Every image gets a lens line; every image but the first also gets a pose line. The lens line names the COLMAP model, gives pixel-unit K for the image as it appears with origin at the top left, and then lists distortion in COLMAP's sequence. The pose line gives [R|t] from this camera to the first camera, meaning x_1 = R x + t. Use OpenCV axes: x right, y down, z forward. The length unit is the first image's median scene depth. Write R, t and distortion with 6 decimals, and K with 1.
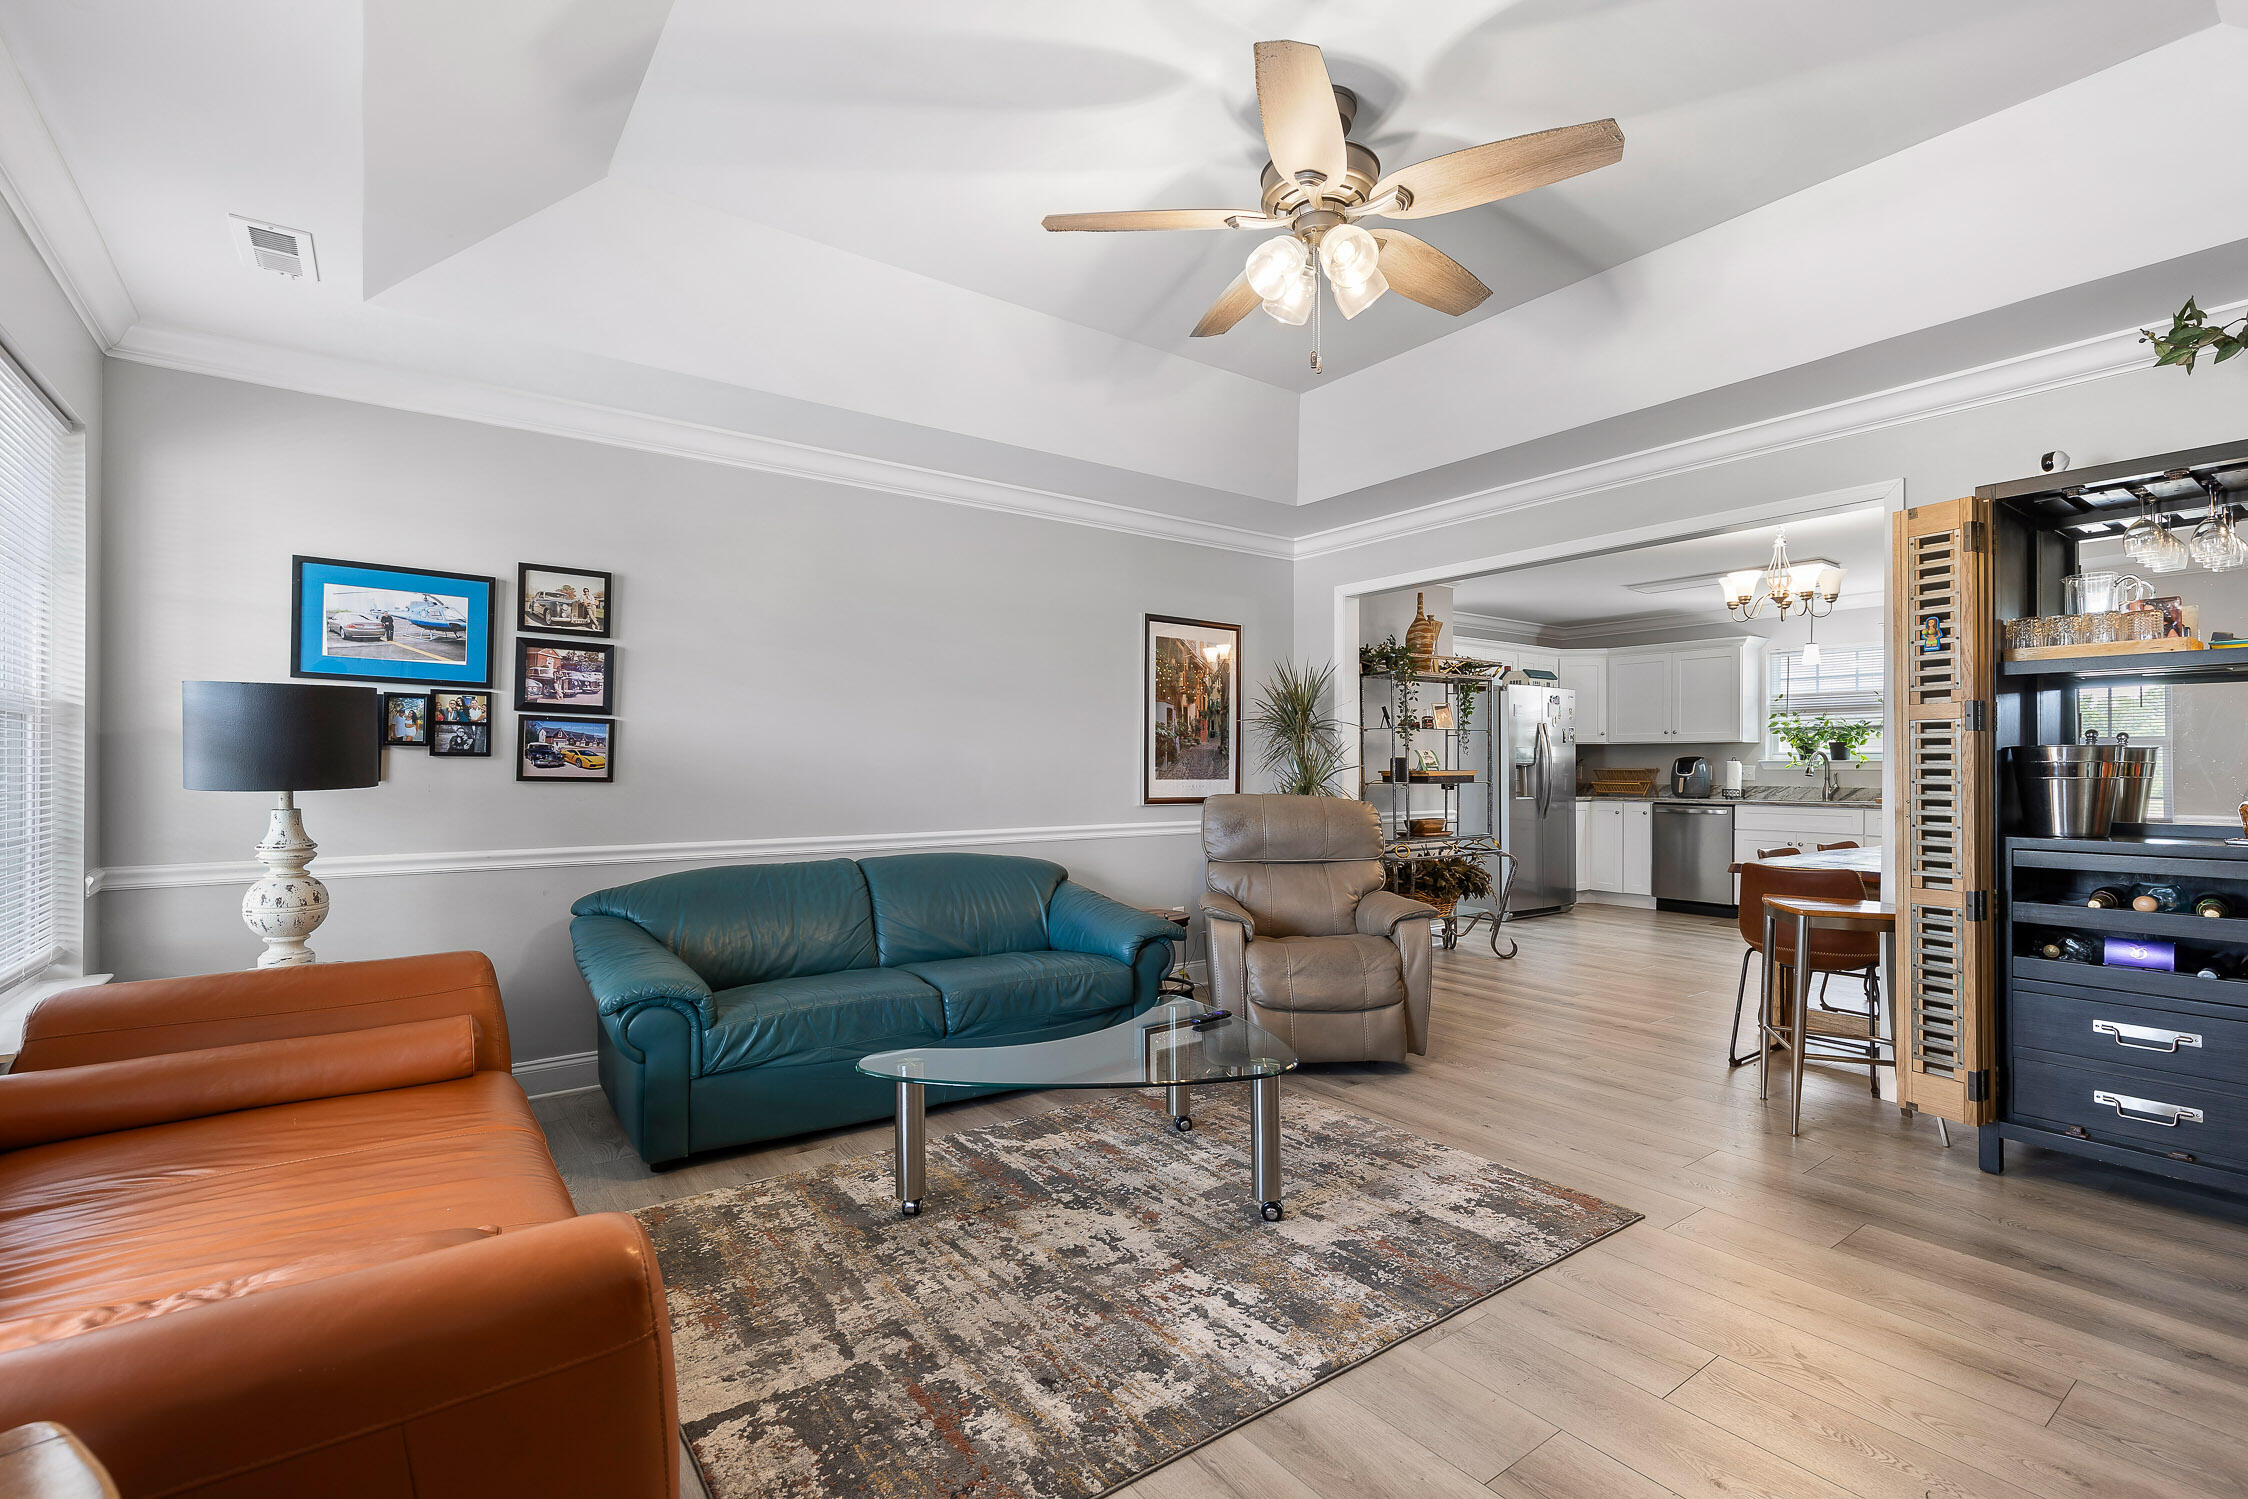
lens RADIAL K [[1009.0, 0, 1130.2], [0, 1009.0, 760.7], [0, 0, 1]] dist [0.010744, -0.000431]
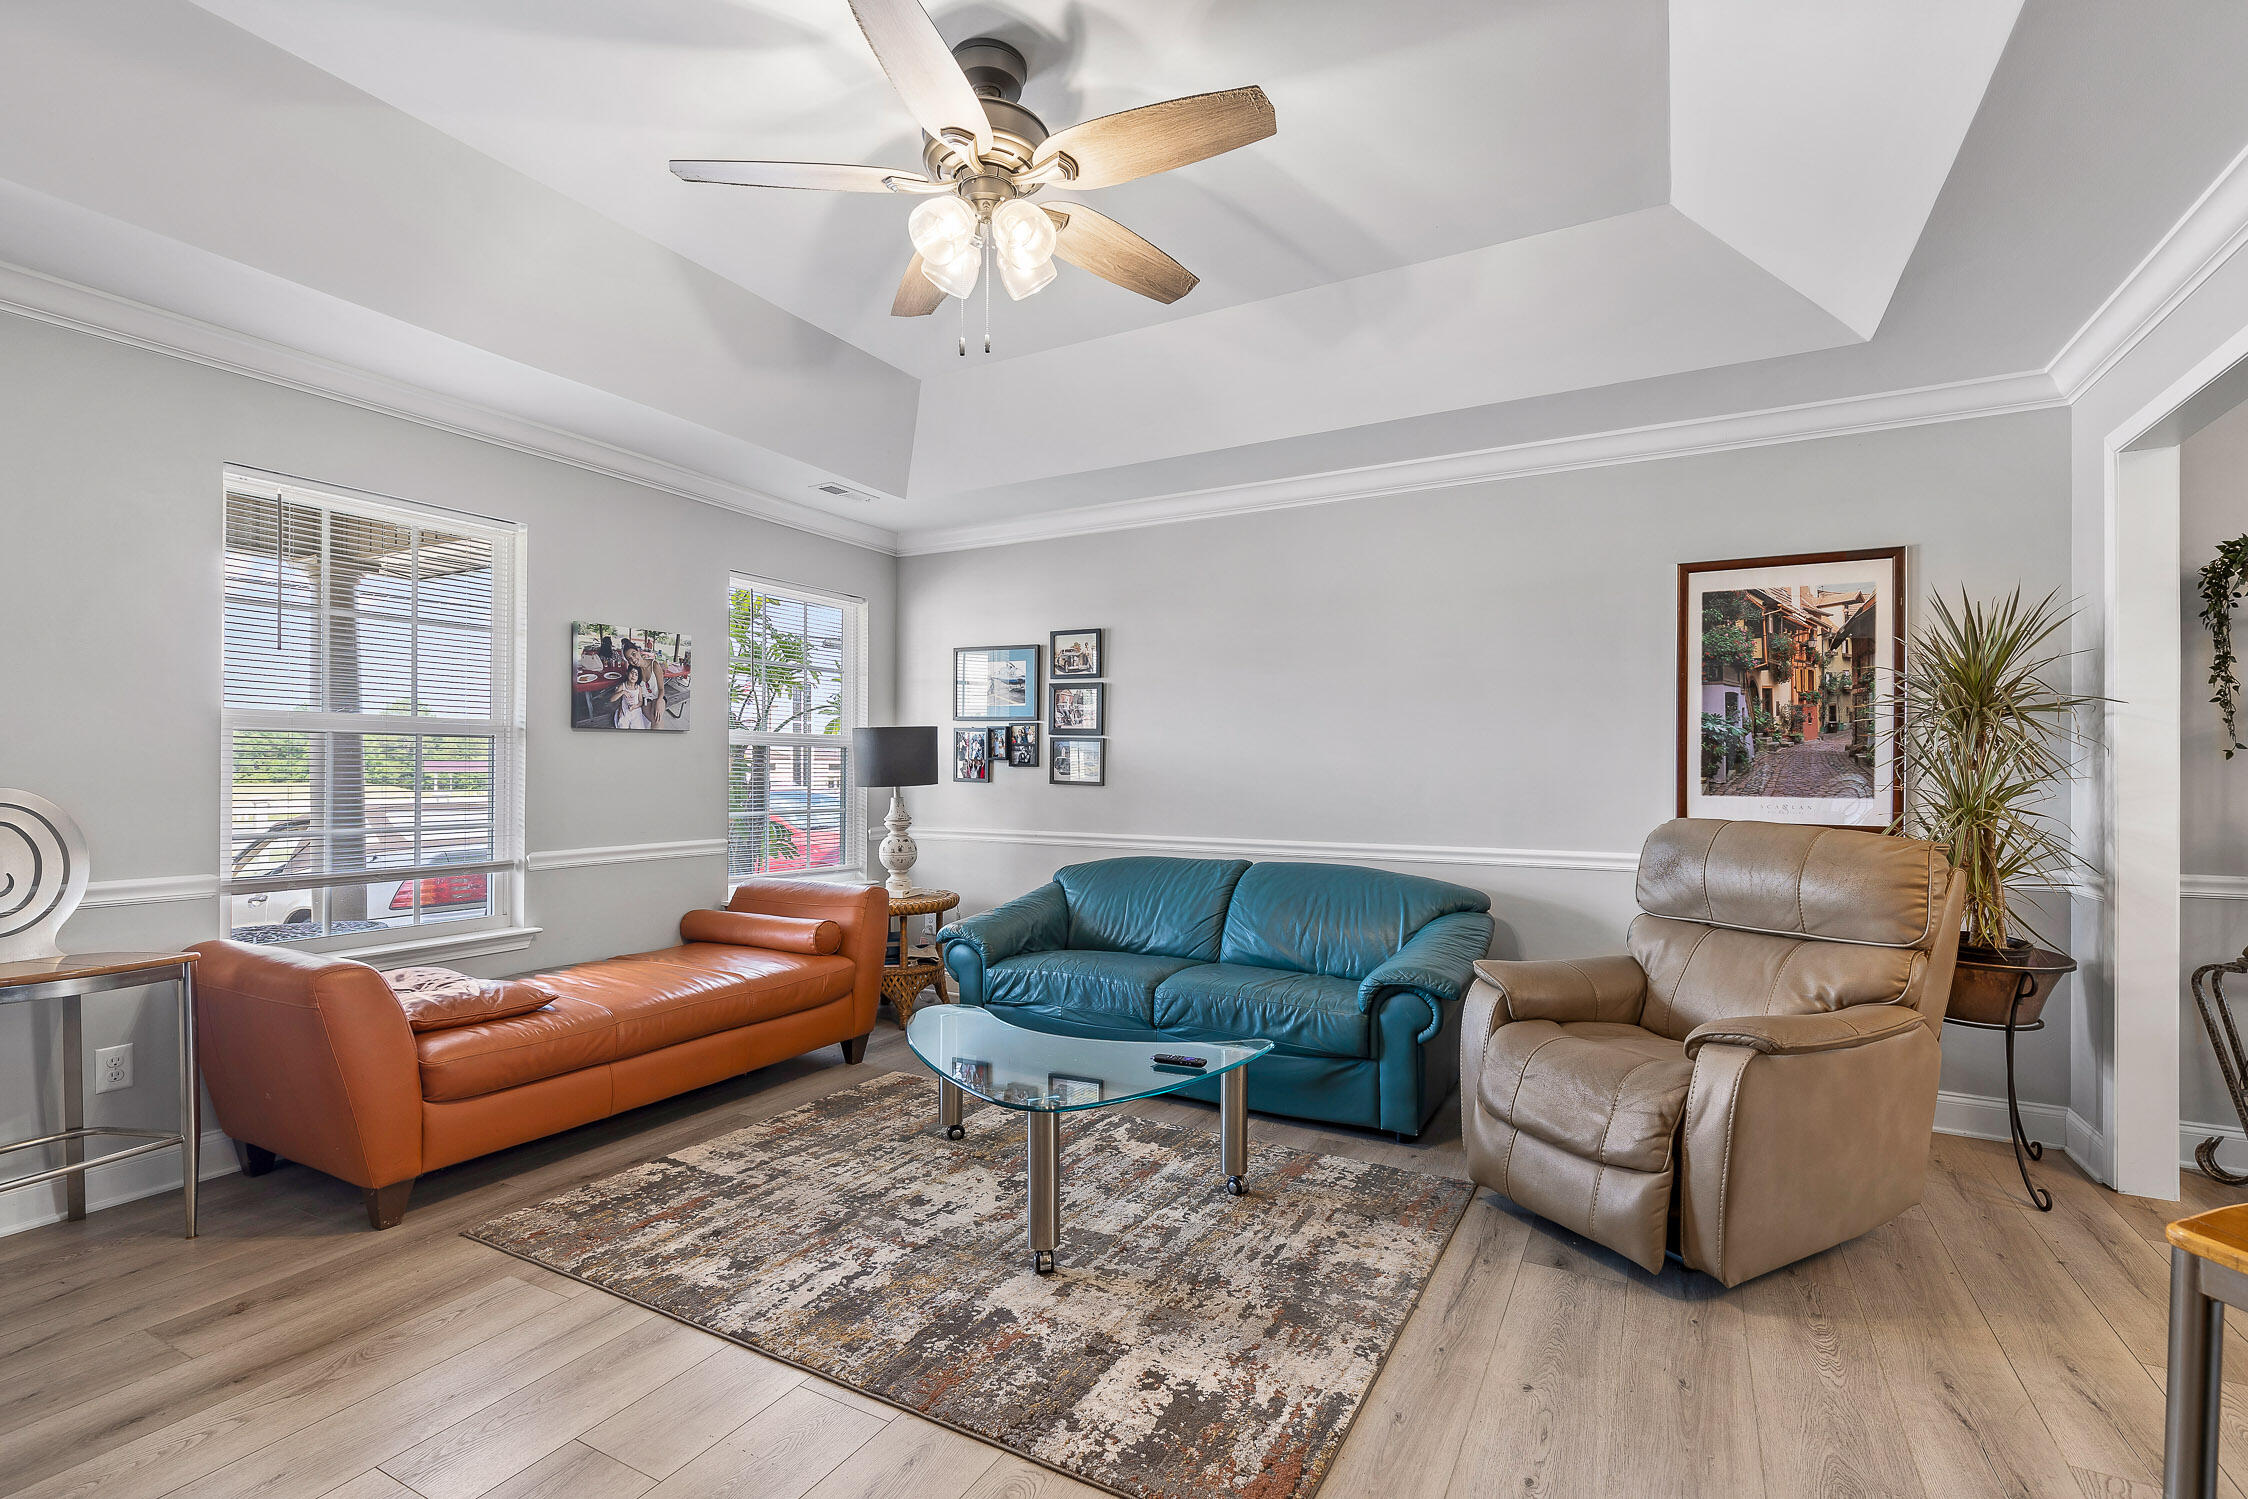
lens RADIAL K [[1009.0, 0, 1130.2], [0, 1009.0, 760.7], [0, 0, 1]] dist [0.010744, -0.000431]
pose [[0.422478, -0.007384, -0.906343, 0.846765], [0.002176, 0.999972, -0.007132, -0.002501], [0.906370, 0.001041, 0.422483, 0.573427]]
